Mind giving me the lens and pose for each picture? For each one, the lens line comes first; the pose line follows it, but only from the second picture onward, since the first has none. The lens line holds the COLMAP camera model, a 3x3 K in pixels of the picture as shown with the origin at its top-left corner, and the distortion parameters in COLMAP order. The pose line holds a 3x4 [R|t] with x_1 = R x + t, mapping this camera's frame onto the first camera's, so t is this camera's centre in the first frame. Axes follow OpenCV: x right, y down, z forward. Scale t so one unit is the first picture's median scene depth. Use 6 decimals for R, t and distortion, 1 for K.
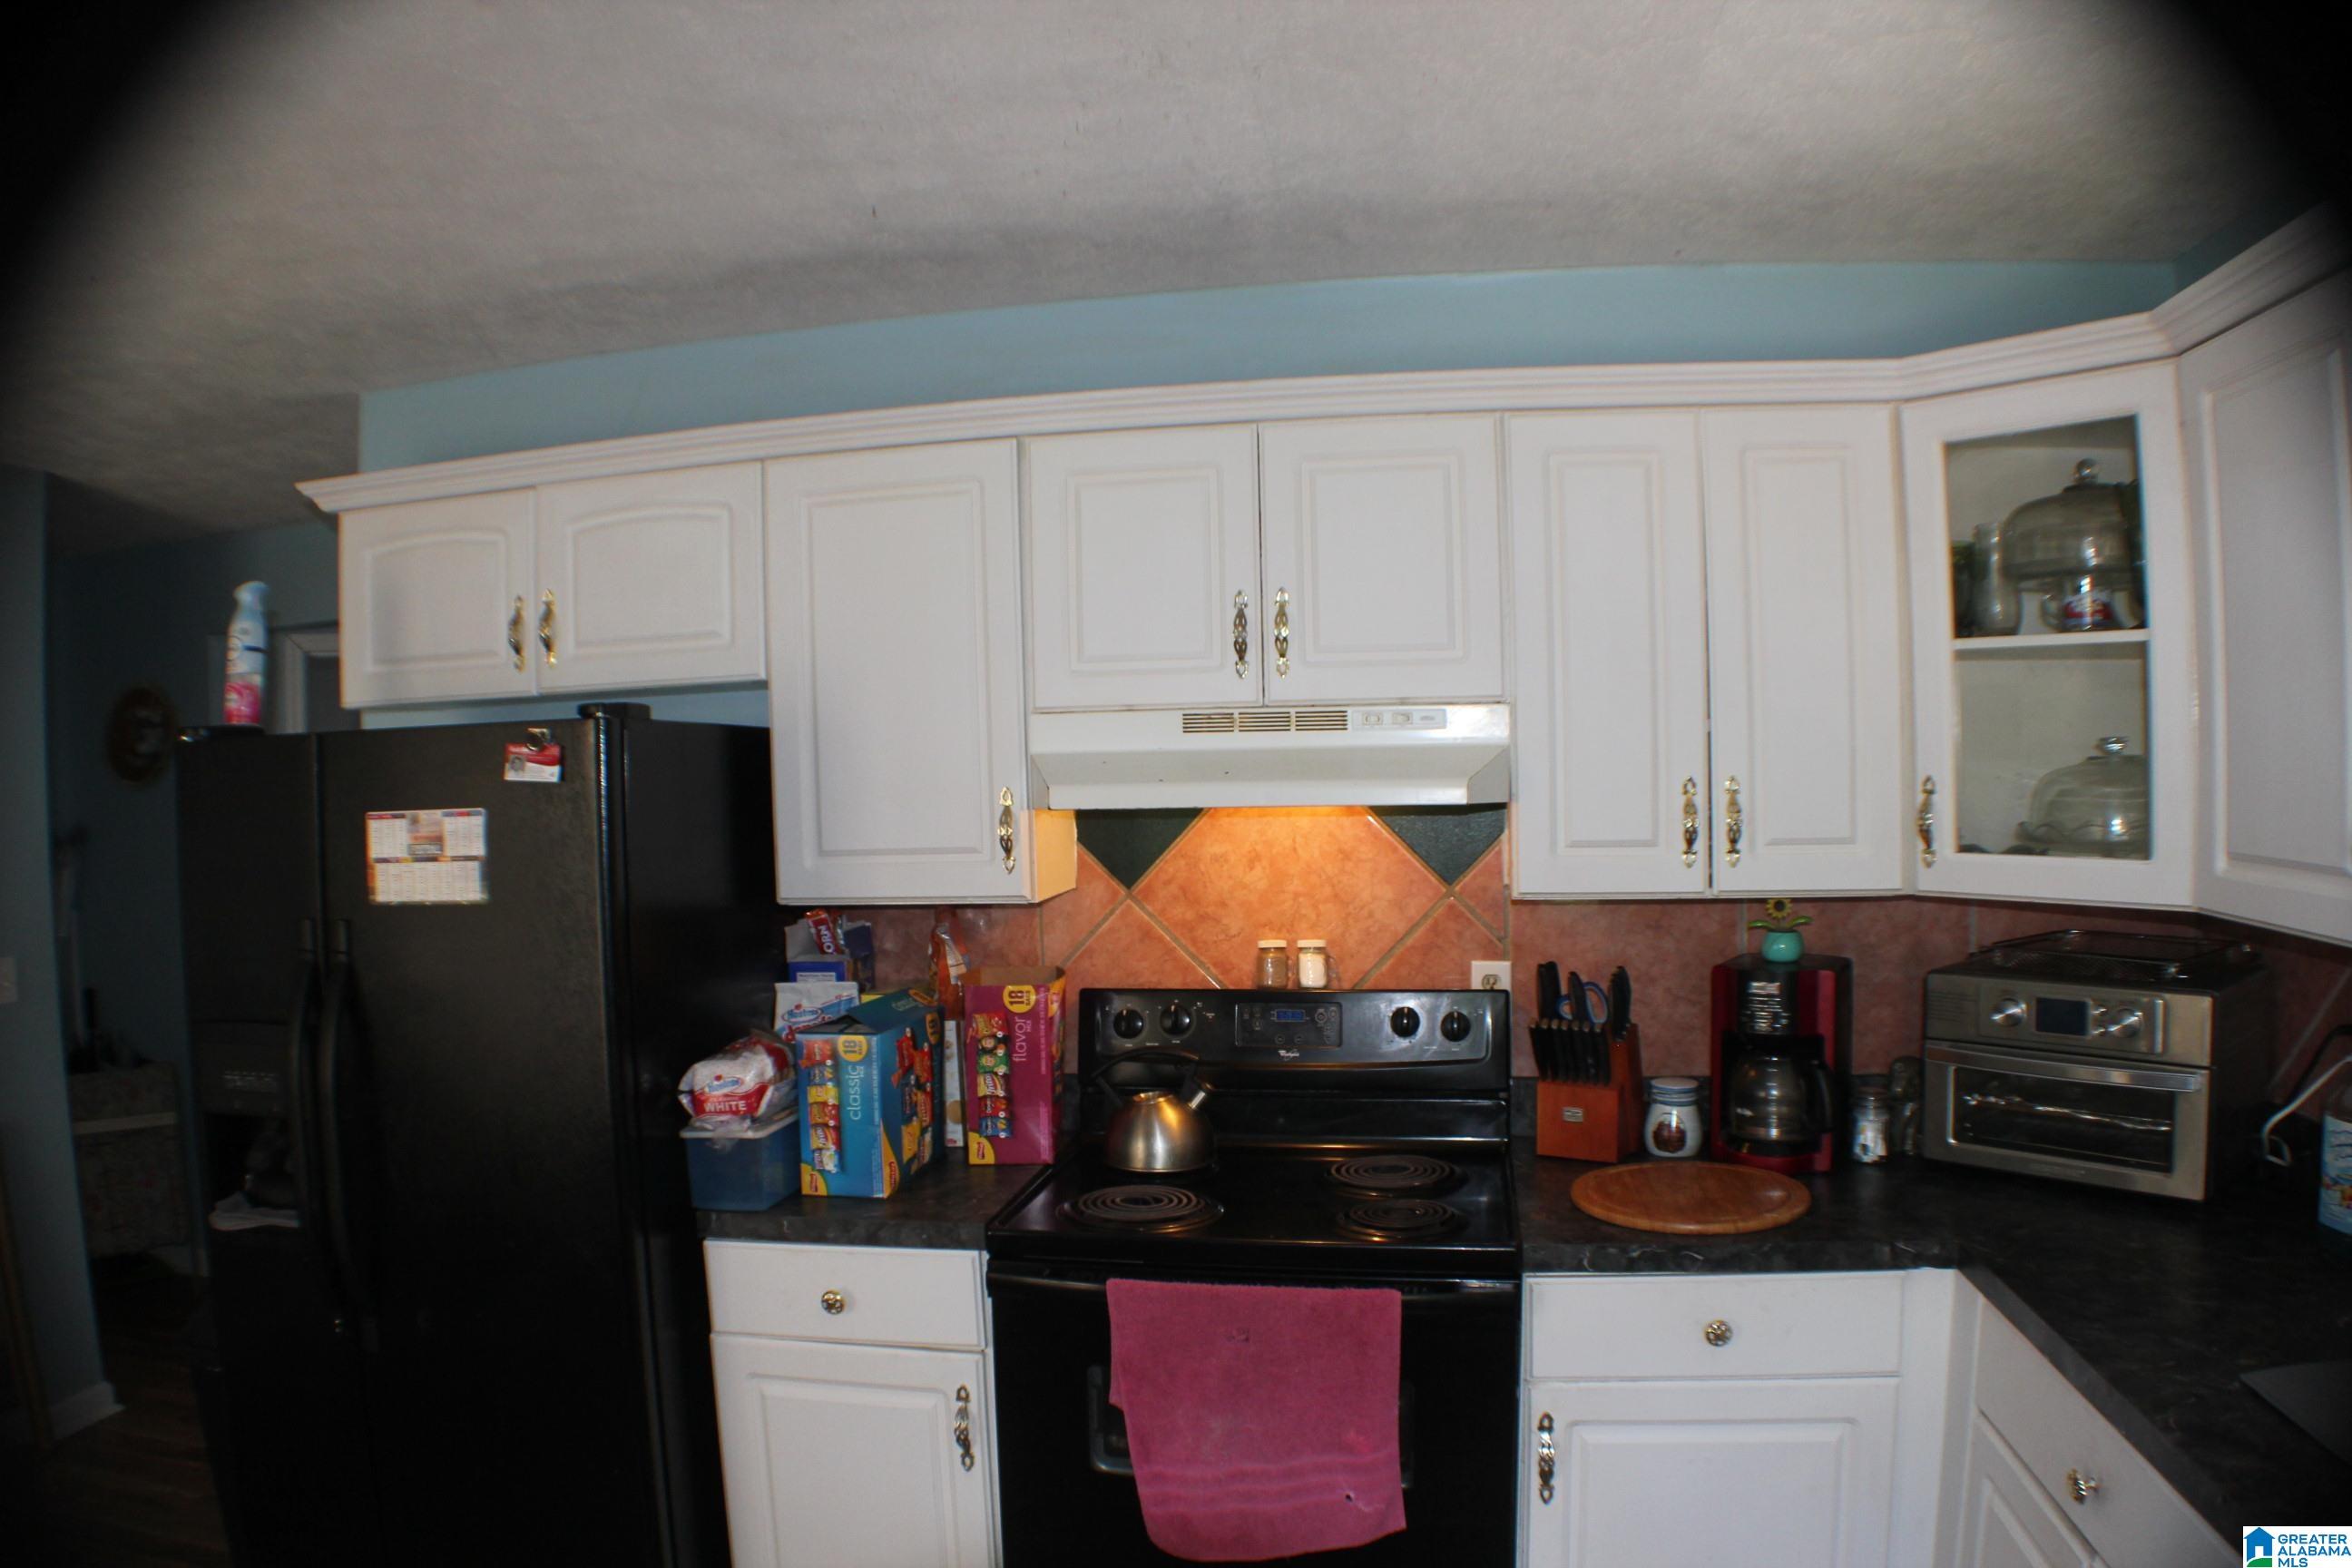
lens RADIAL K [[1579.7, 0, 1152.0], [0, 1579.7, 859.1], [0, 0, 1]] dist [-0.224489, 0.088264]
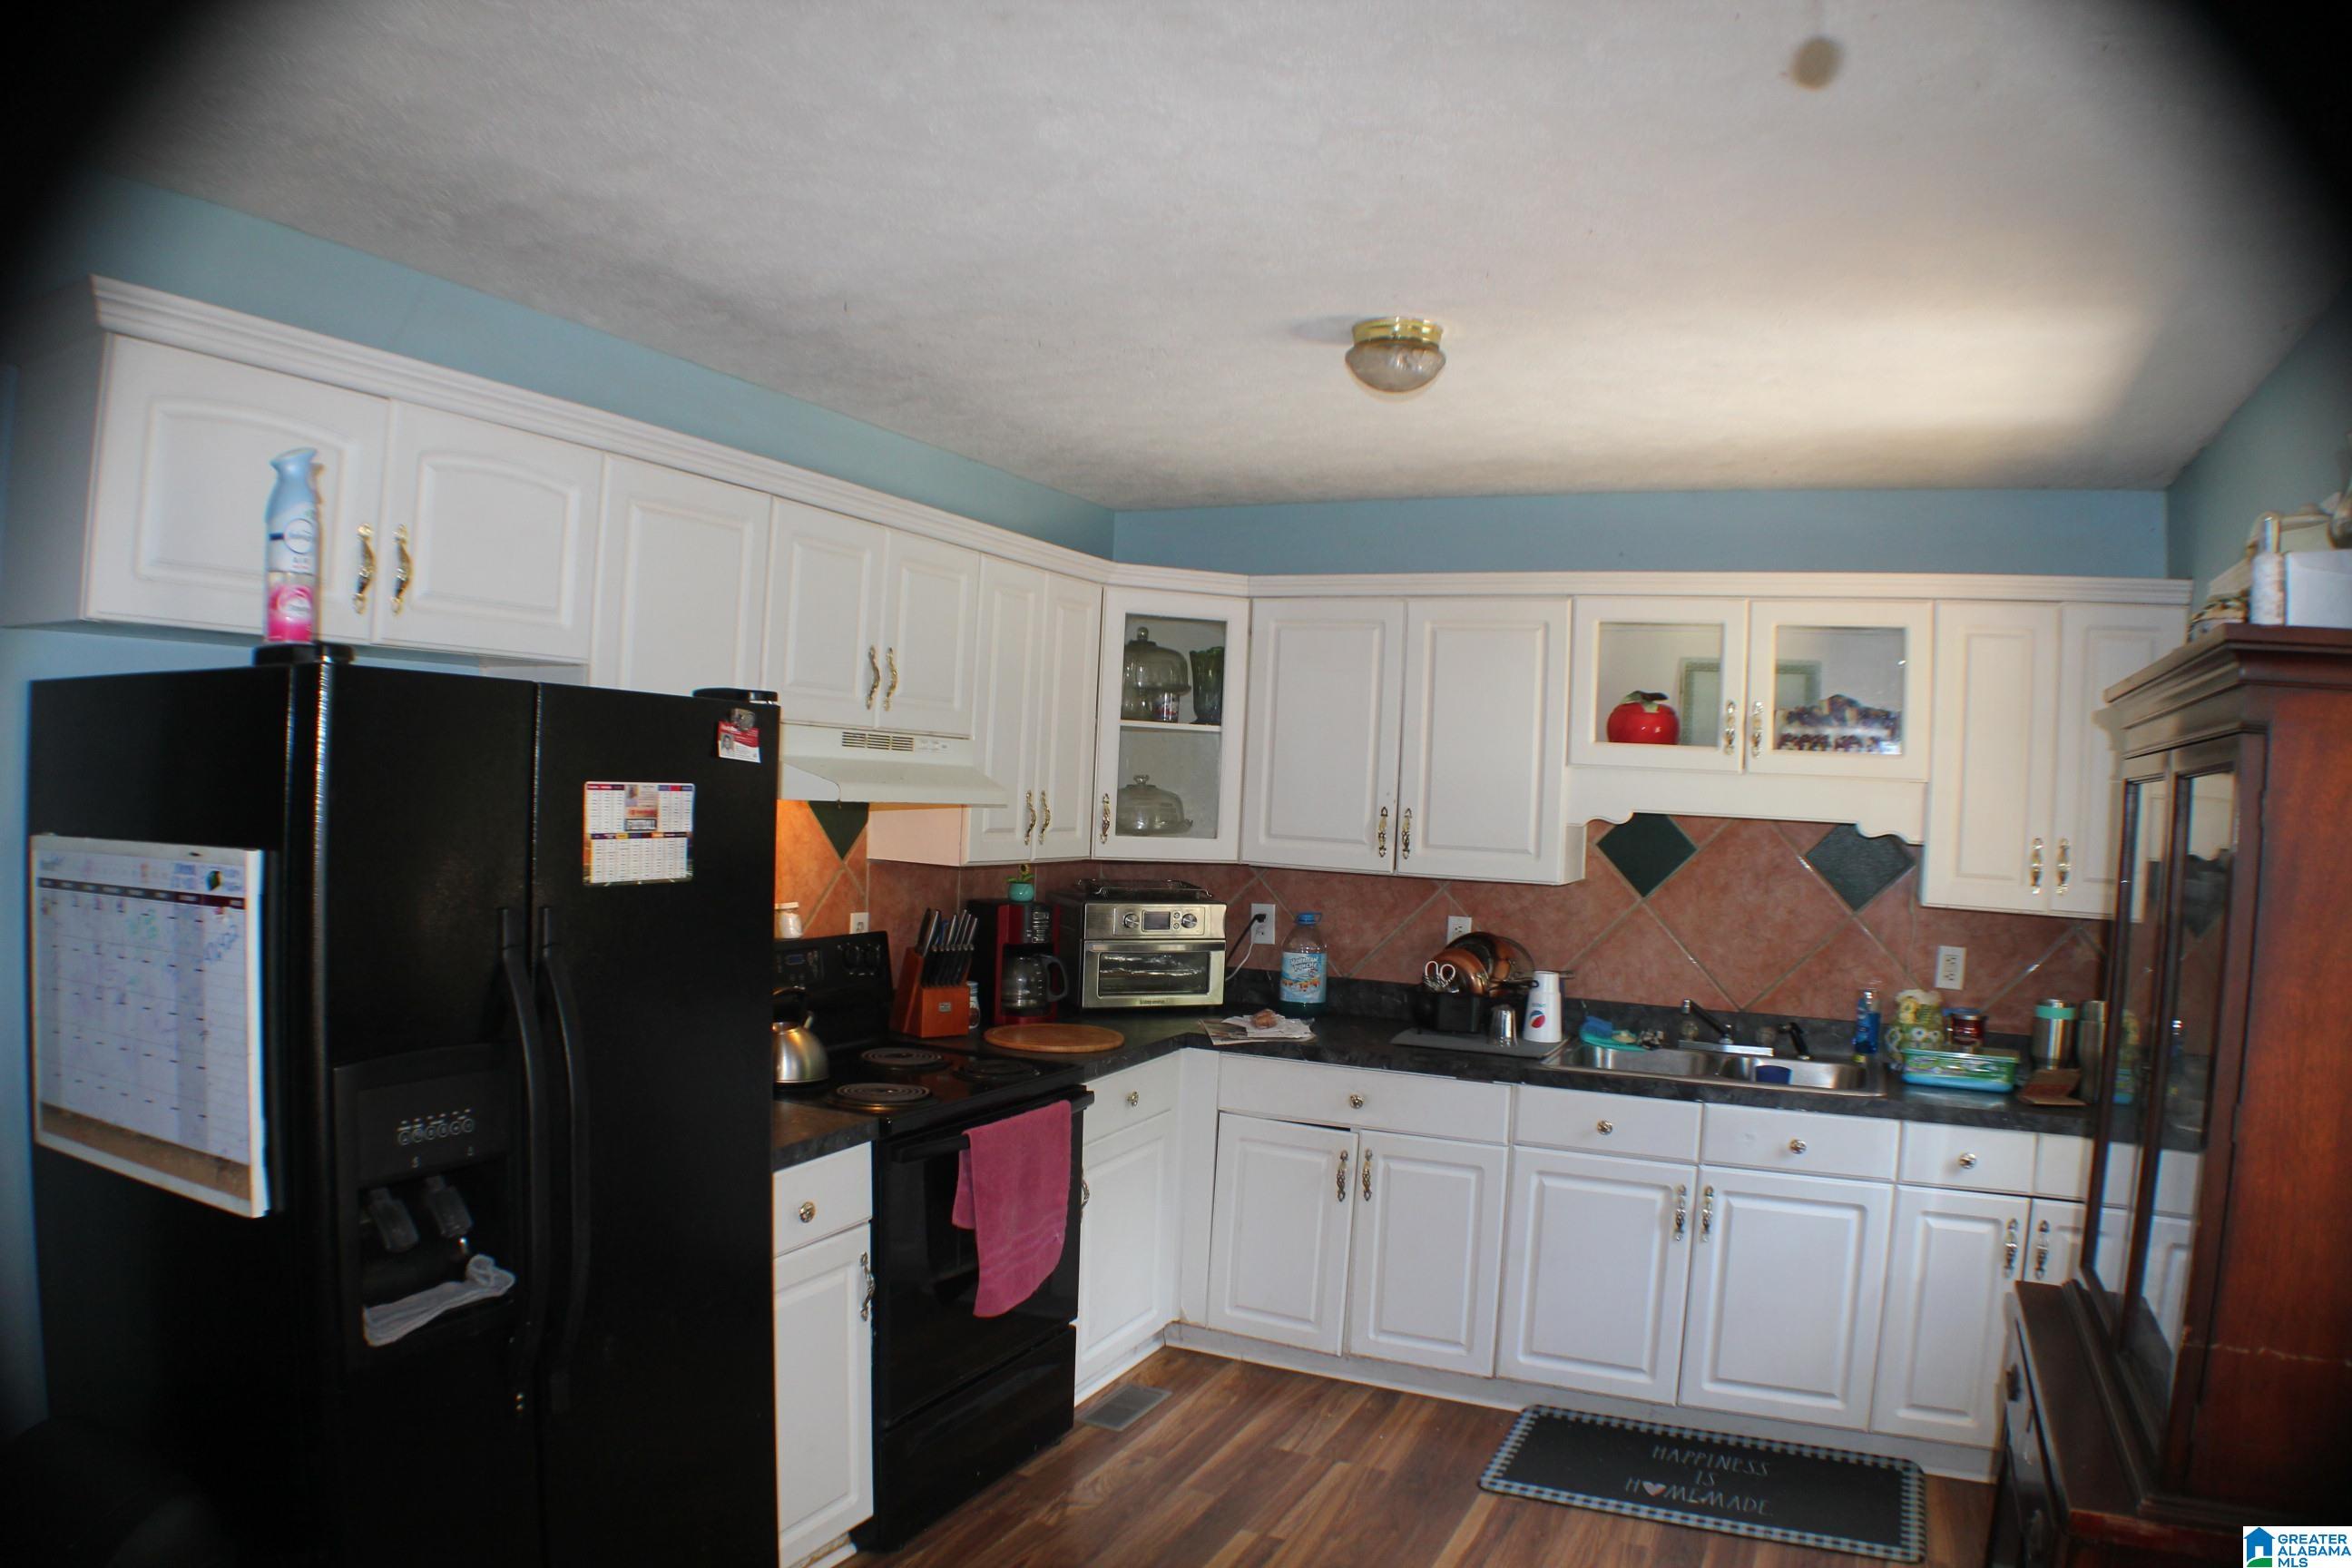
lens RADIAL K [[1579.7, 0, 1152.0], [0, 1579.7, 859.1], [0, 0, 1]] dist [-0.224489, 0.088264]
pose [[0.244481, -0.007928, 0.969622, -1.325785], [0.010284, 0.999932, 0.005582, 0.012738], [-0.969600, 0.008606, 0.244545, 0.461307]]
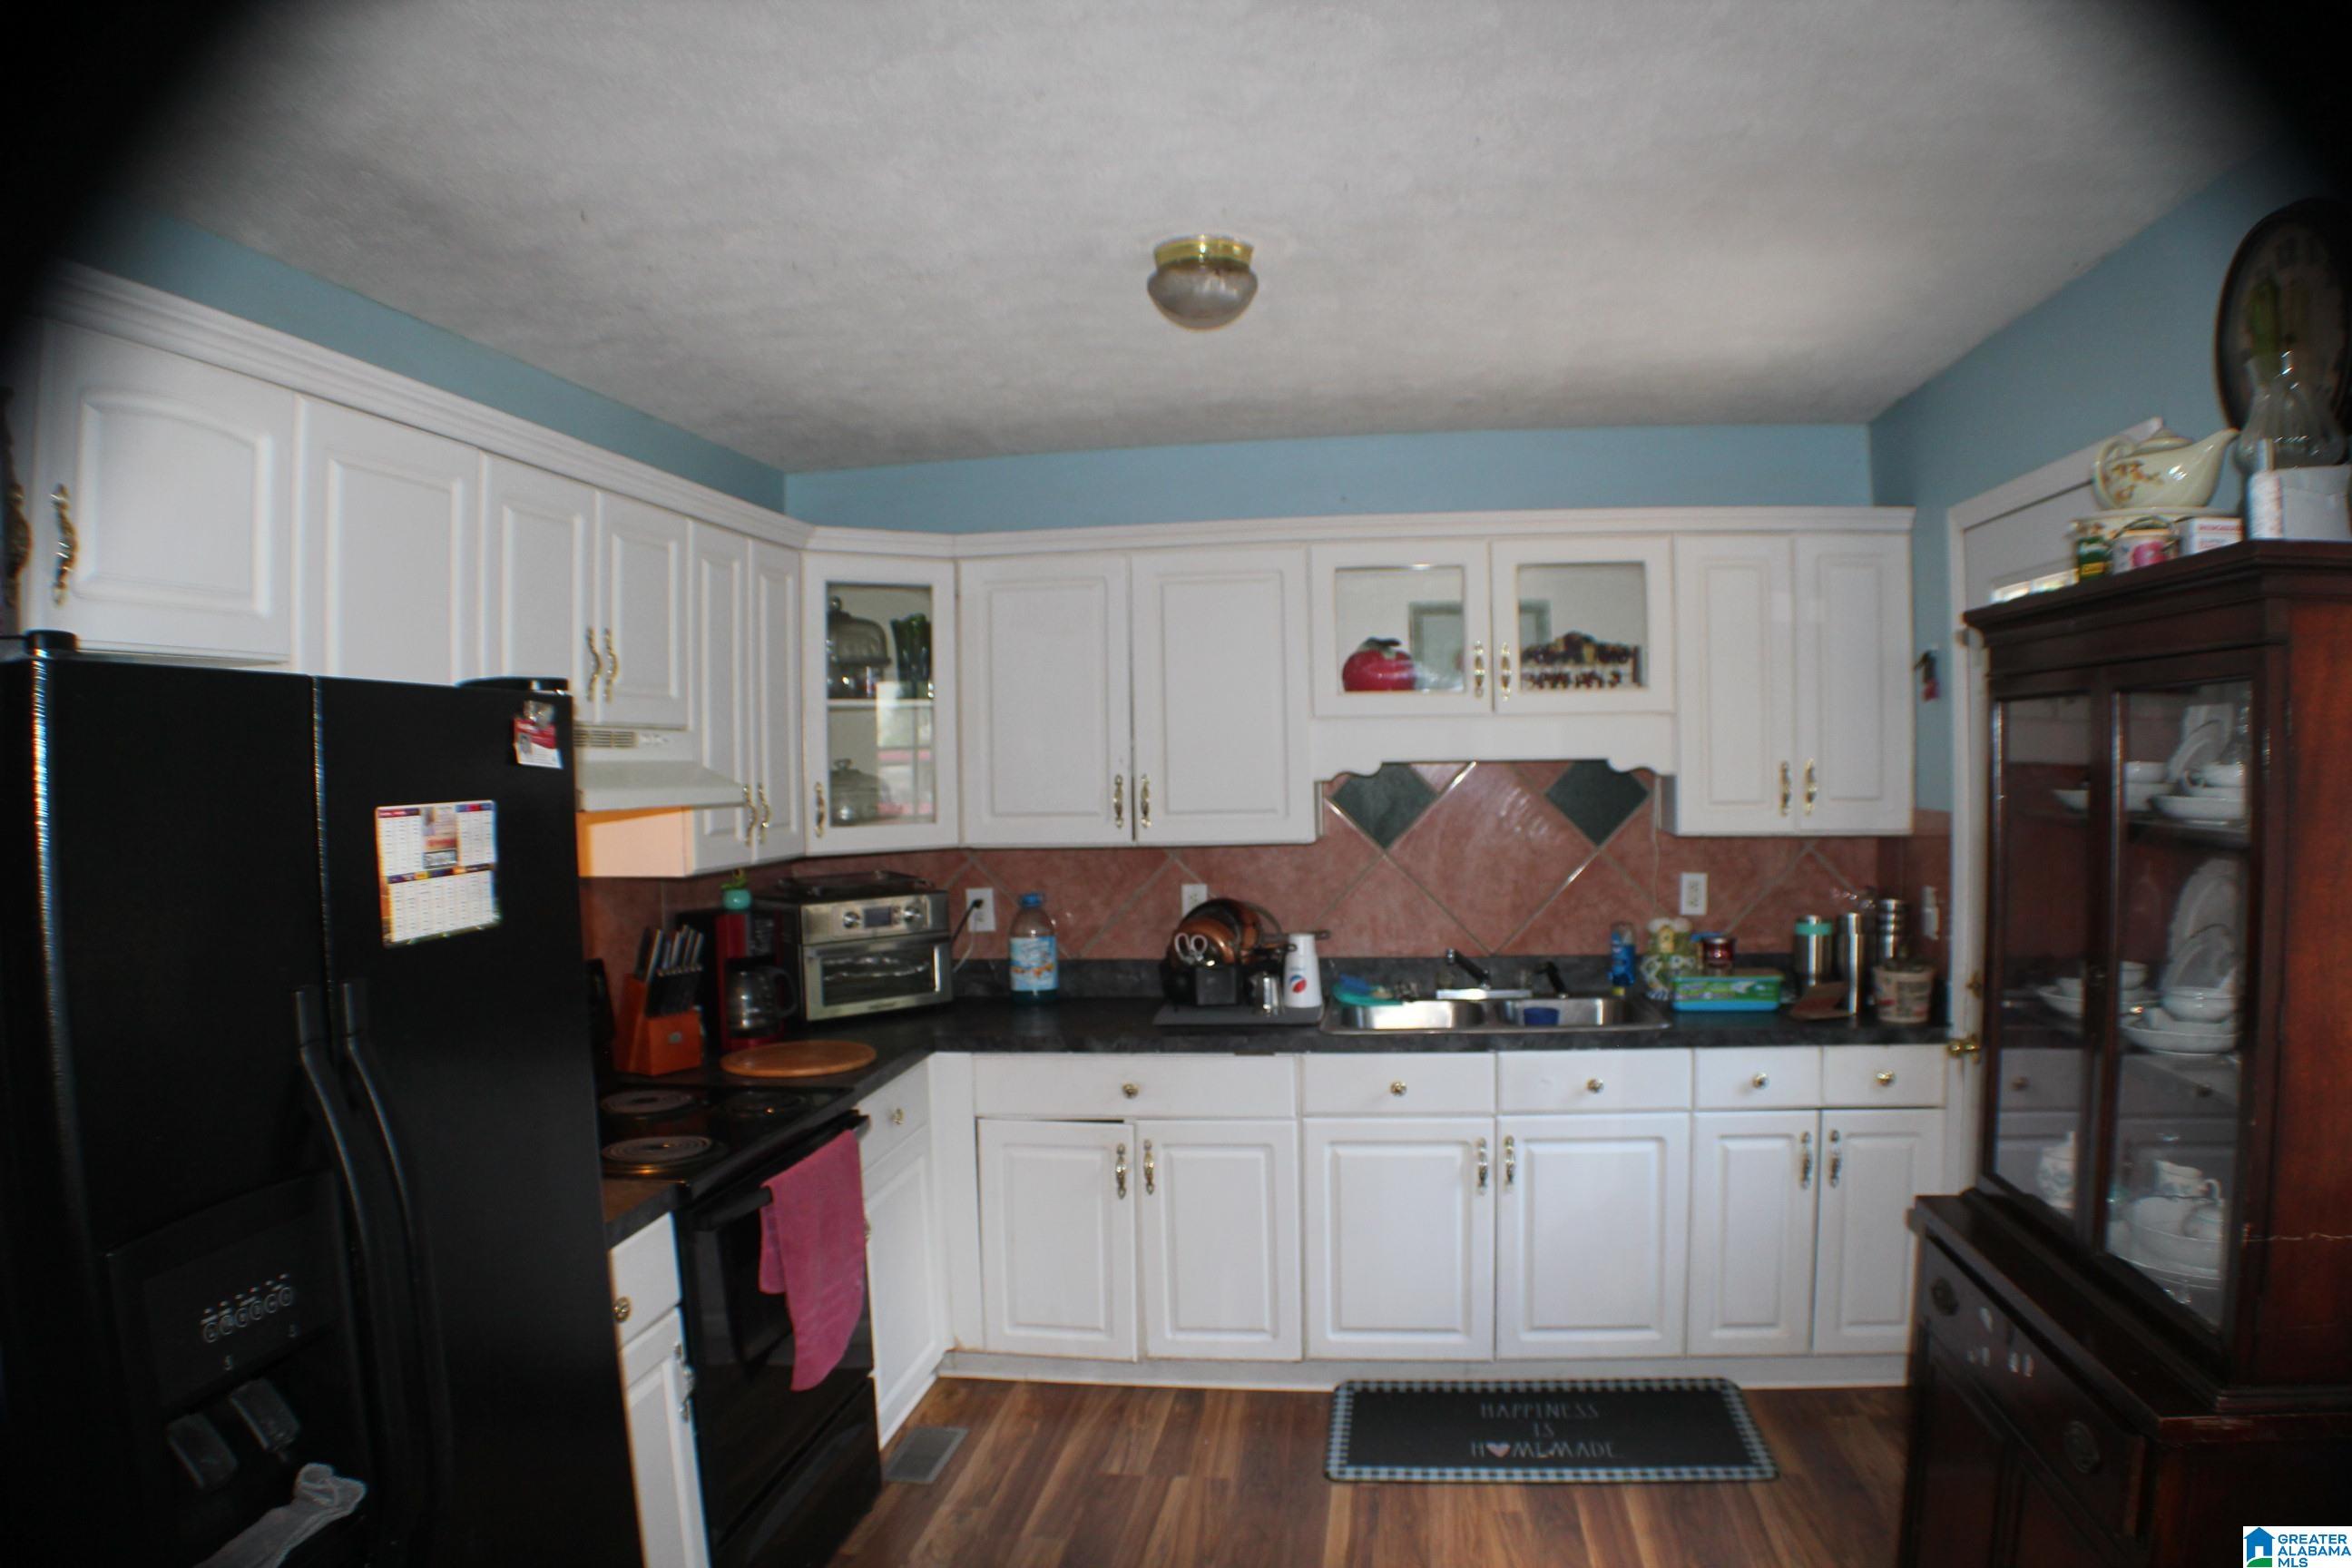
lens RADIAL K [[1569.9, 0, 1182.0], [0, 1569.9, 863.3], [0, 0, 1]] dist [-0.208744, 0.070385]
pose [[-0.064873, -0.035584, 0.997259, -1.201124], [0.084171, 0.995607, 0.041001, -0.003898], [-0.994337, 0.086600, -0.061593, 0.697642]]
